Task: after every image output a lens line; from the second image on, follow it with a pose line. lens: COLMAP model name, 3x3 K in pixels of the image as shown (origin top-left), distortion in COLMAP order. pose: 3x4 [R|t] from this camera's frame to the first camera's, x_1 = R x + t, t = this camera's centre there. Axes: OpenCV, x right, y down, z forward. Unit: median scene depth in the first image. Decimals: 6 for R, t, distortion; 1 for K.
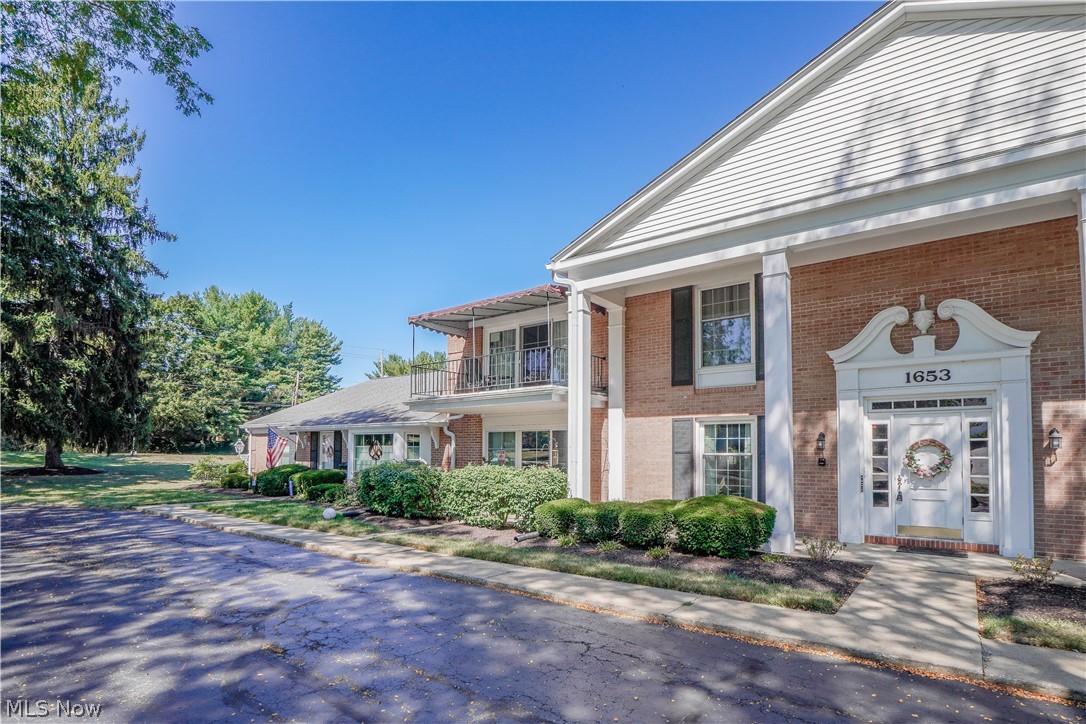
lens RADIAL K [[564.3, 0, 525.2], [0, 564.3, 436.0], [0, 0, 1]] dist [-0.037357, 0.006563]
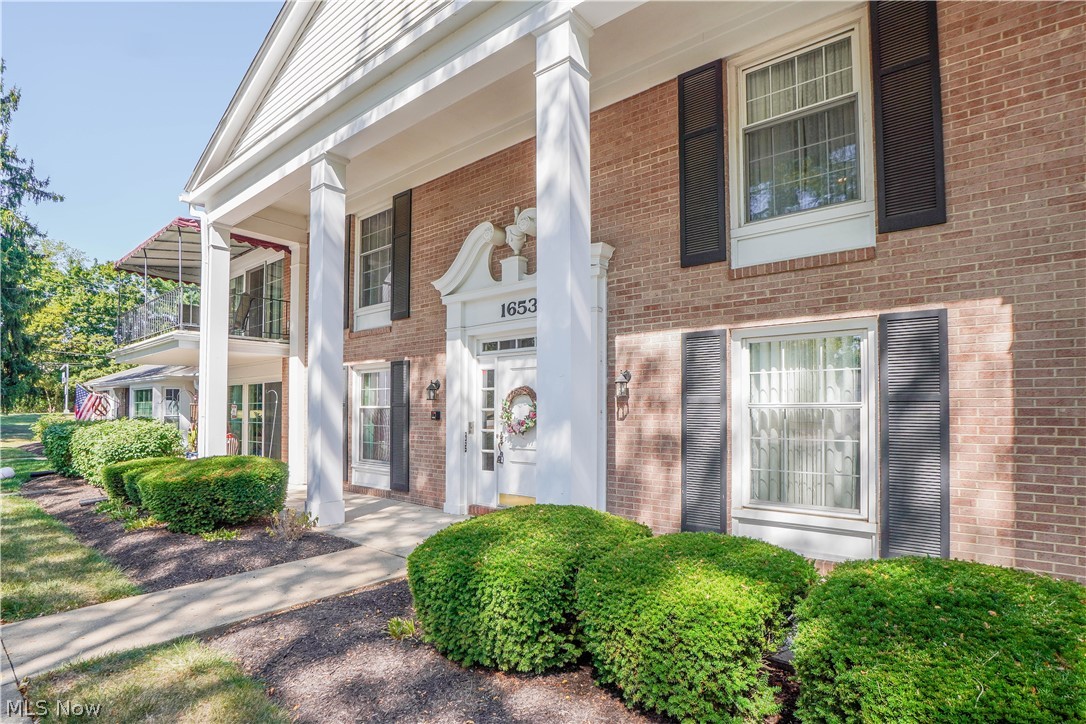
lens RADIAL K [[564.3, 0, 482.9], [0, 564.3, 401.1], [0, 0, 1]] dist [-0.037357, 0.006563]
pose [[0.997564, 0.000937, -0.069751, 0.718856], [-0.000536, 0.999983, 0.005771, 0.021422], [0.069755, -0.005719, 0.997548, 0.182284]]
